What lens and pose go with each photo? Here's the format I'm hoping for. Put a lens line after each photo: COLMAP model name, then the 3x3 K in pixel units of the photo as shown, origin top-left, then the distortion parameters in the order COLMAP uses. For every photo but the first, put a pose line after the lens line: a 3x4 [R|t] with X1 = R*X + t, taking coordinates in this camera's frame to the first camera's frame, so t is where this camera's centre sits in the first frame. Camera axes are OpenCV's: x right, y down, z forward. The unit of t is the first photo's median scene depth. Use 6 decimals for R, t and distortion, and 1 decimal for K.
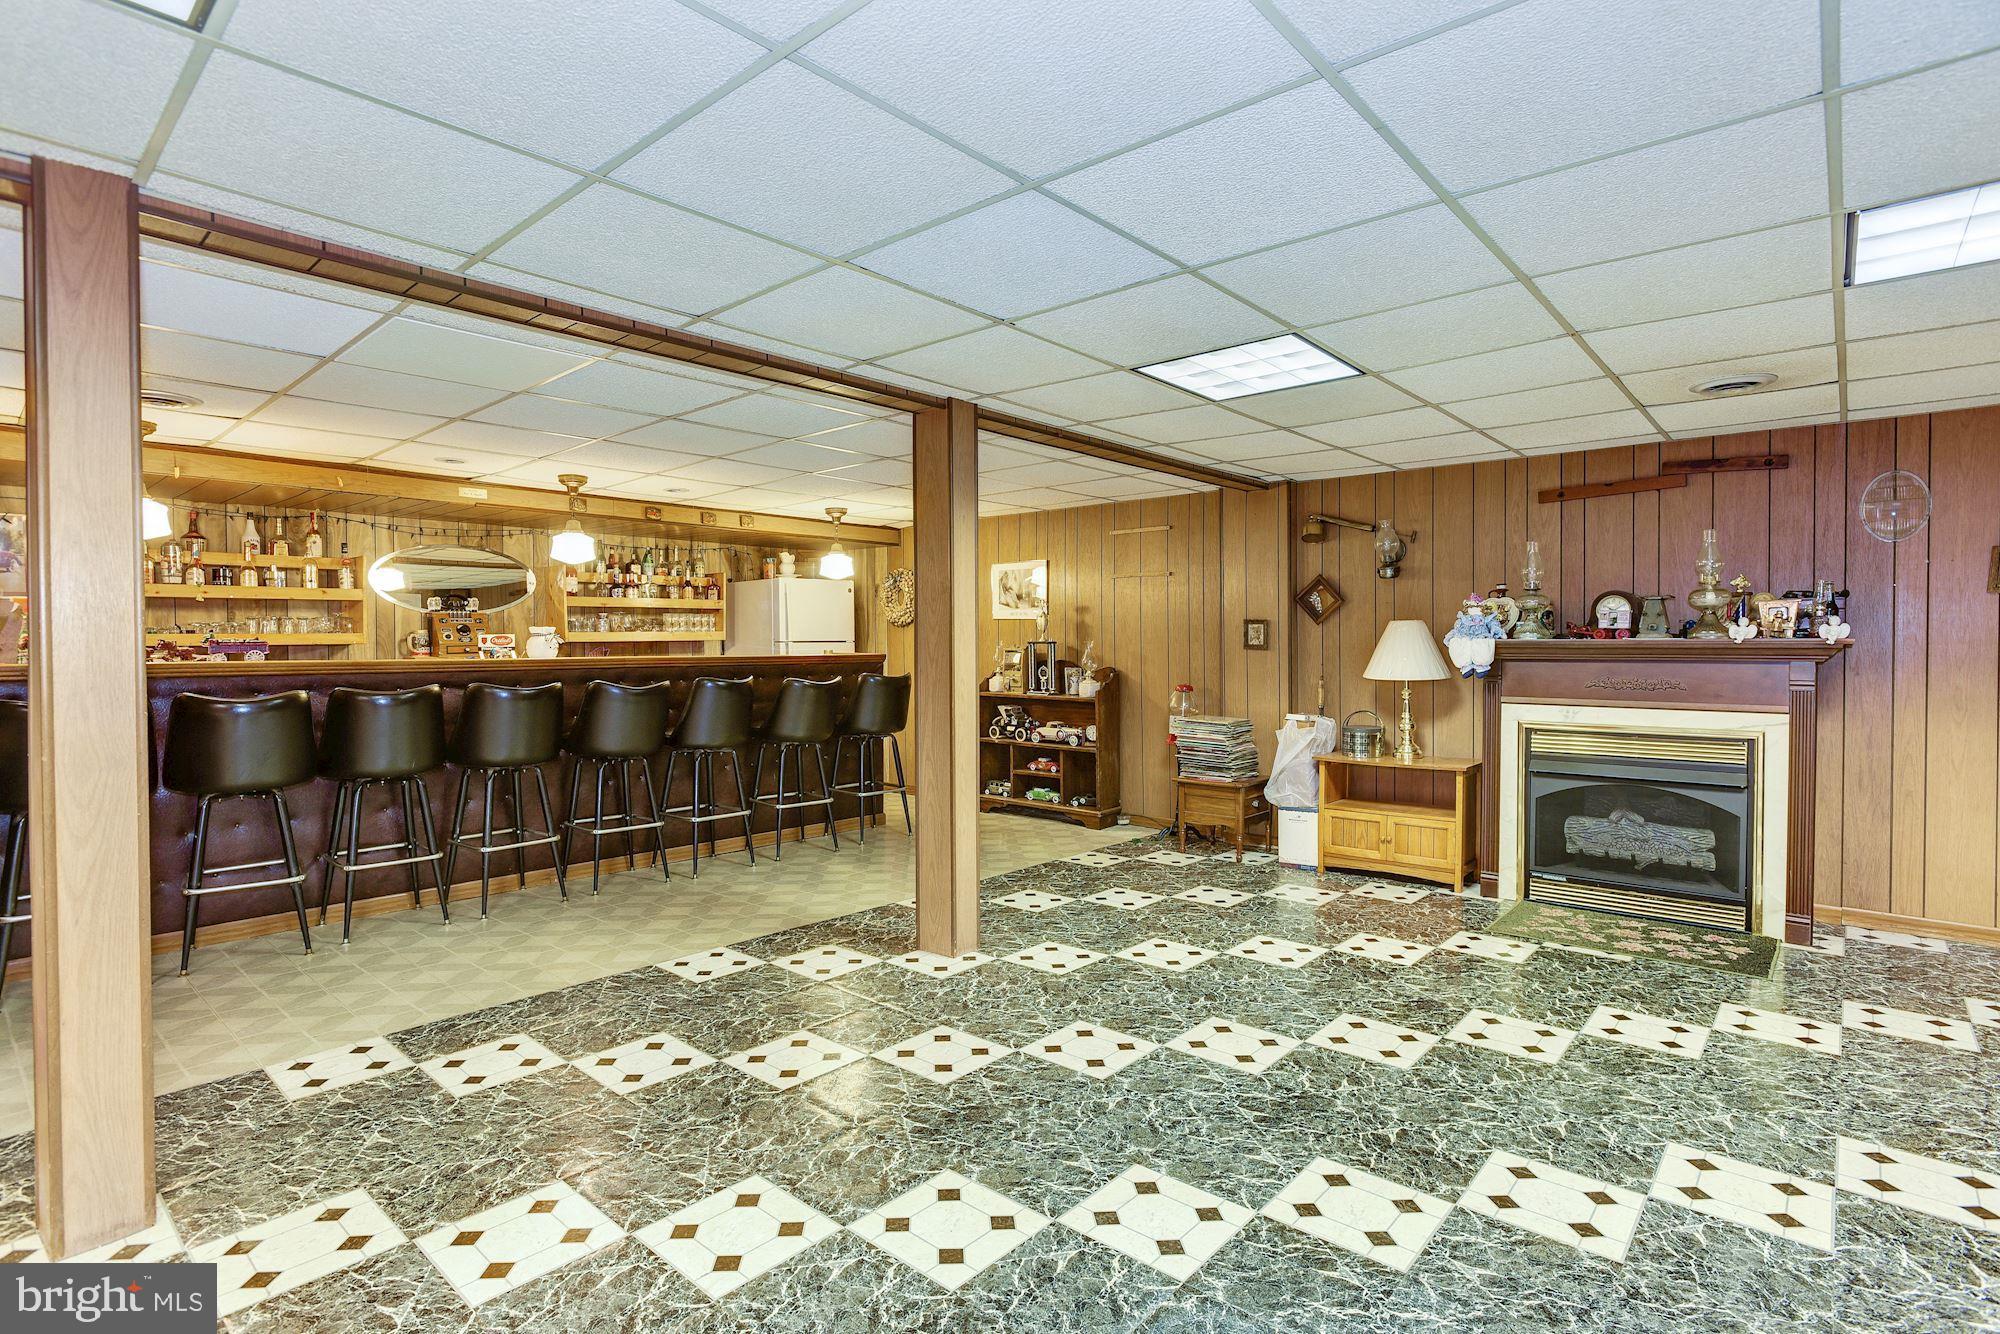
lens RADIAL K [[995.0, 0, 987.5], [0, 995.0, 644.5], [0, 0, 1]] dist [-0.054532, 0.031283]
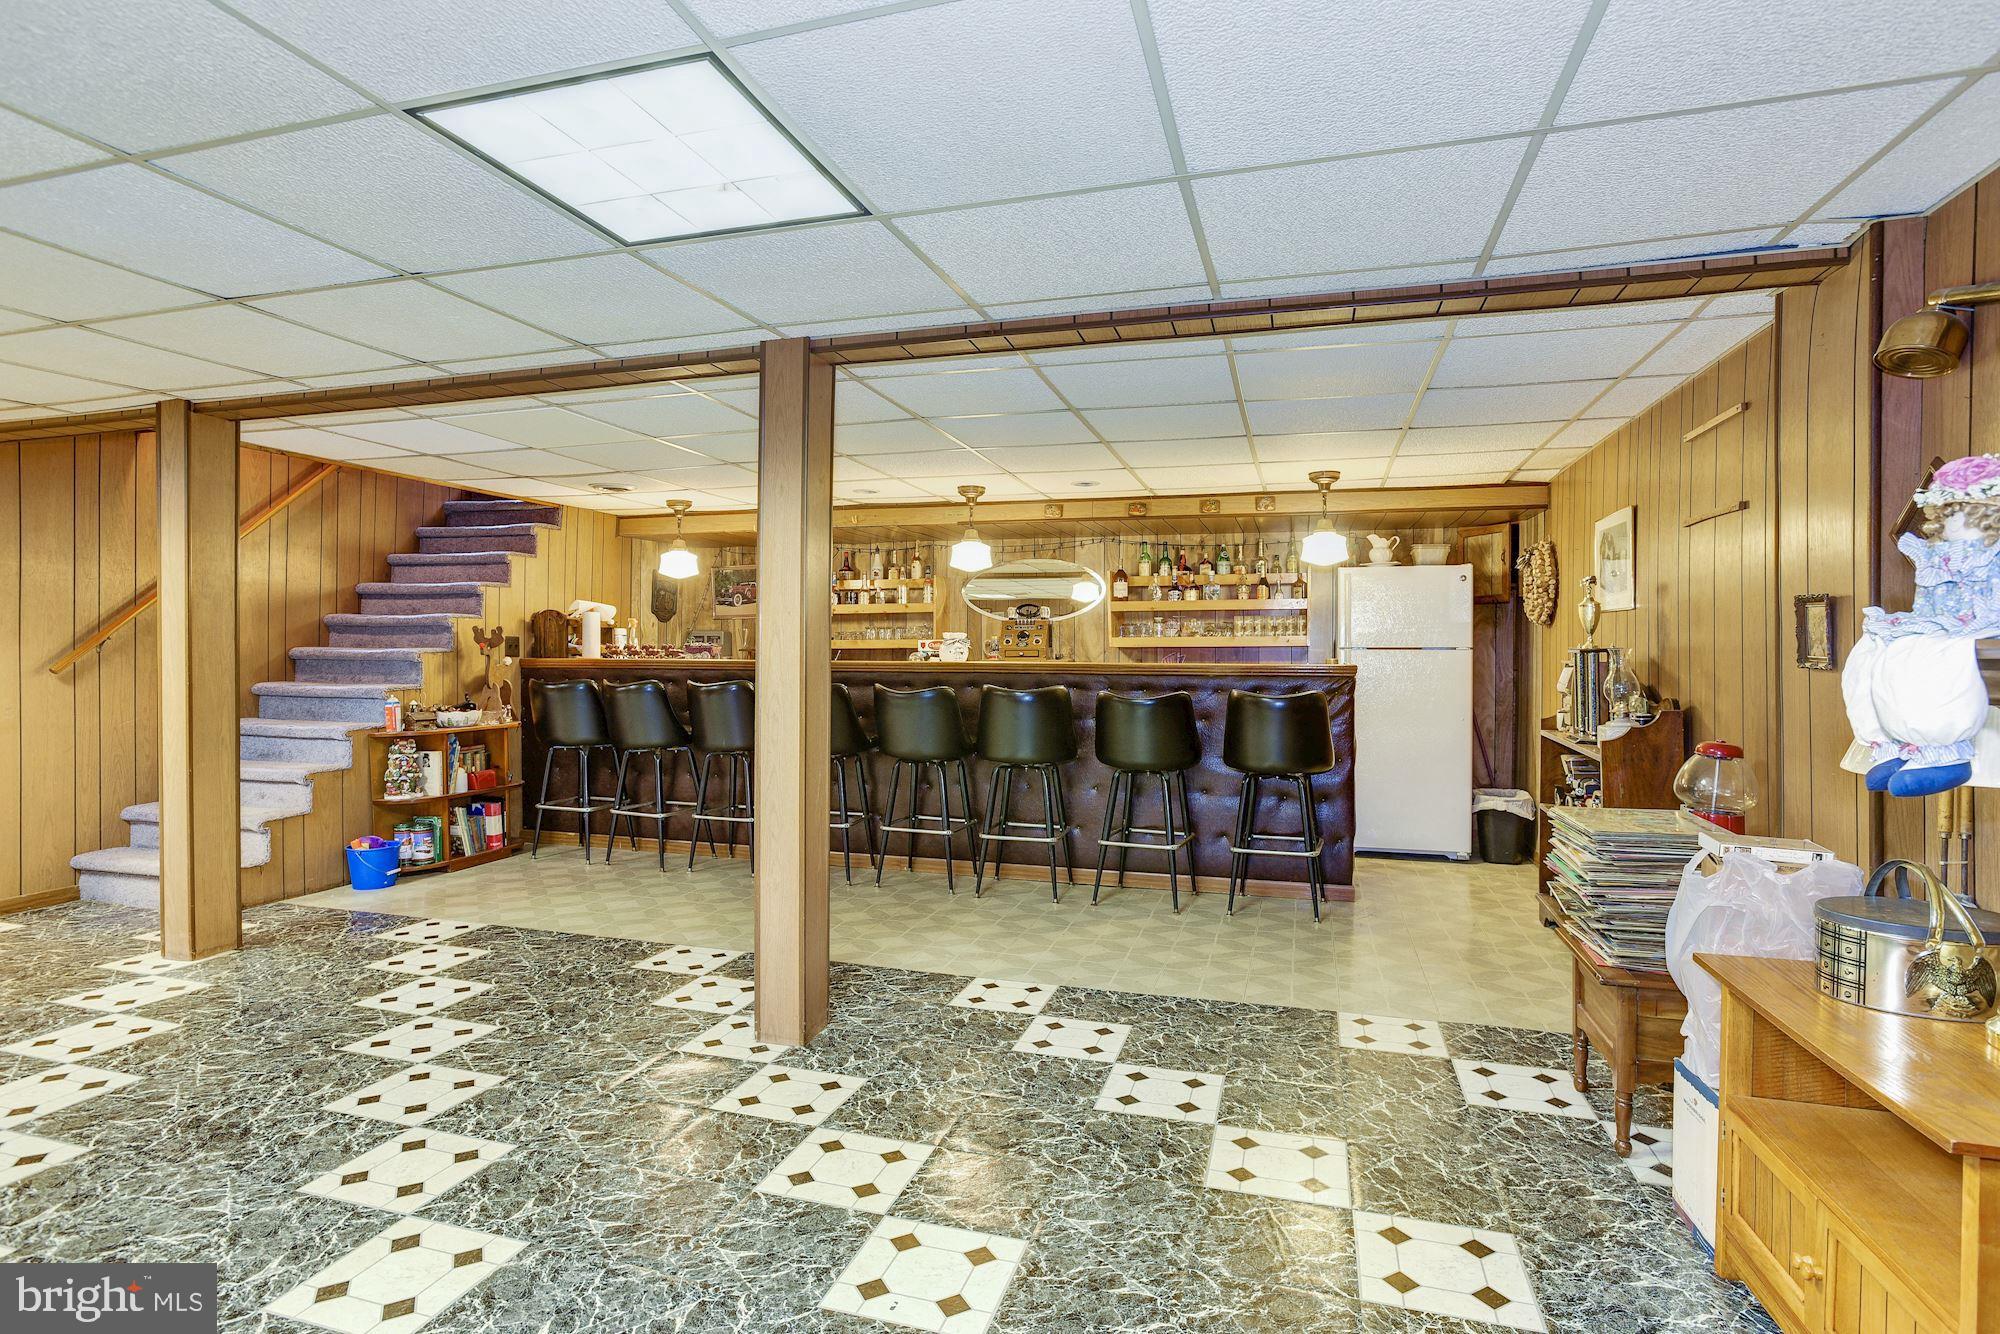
lens RADIAL K [[980.3, 0, 997.7], [0, 980.3, 664.4], [0, 0, 1]] dist [-0.049039, 0.028141]
pose [[0.431587, 0.019587, -0.901859, 0.627248], [-0.005648, 0.999803, 0.019011, -0.004978], [0.902054, -0.003111, 0.431613, 0.694234]]
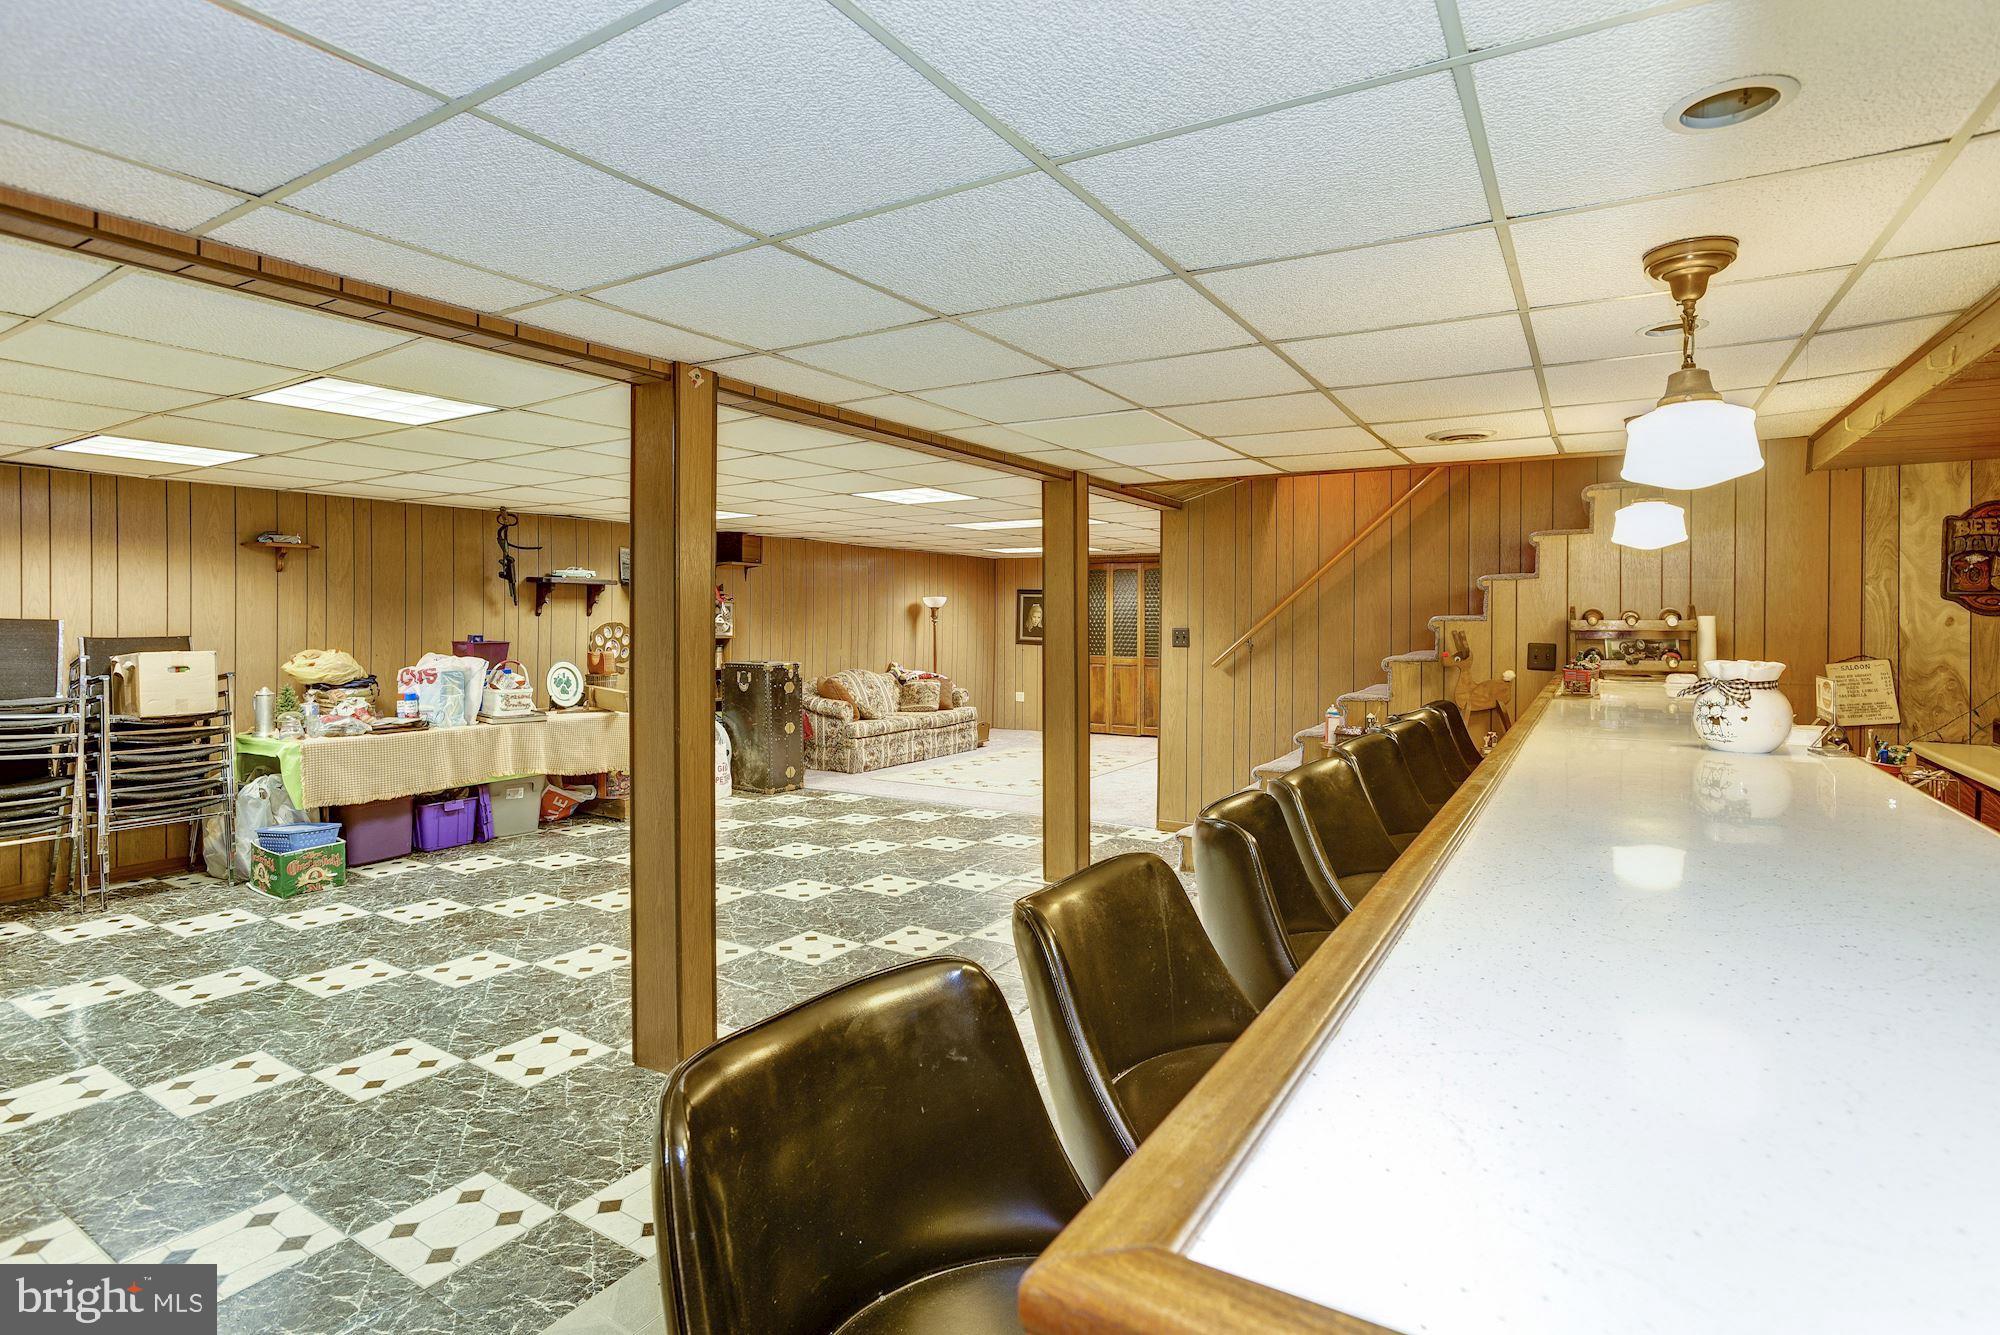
lens RADIAL K [[995.0, 0, 987.5], [0, 995.0, 645.0], [0, 0, 1]] dist [-0.054532, 0.031283]
pose [[-0.983027, 0.005184, -0.183389, -0.118648], [0.004095, 0.999972, 0.006319, -0.017393], [0.183417, 0.005461, -0.983020, 1.537191]]
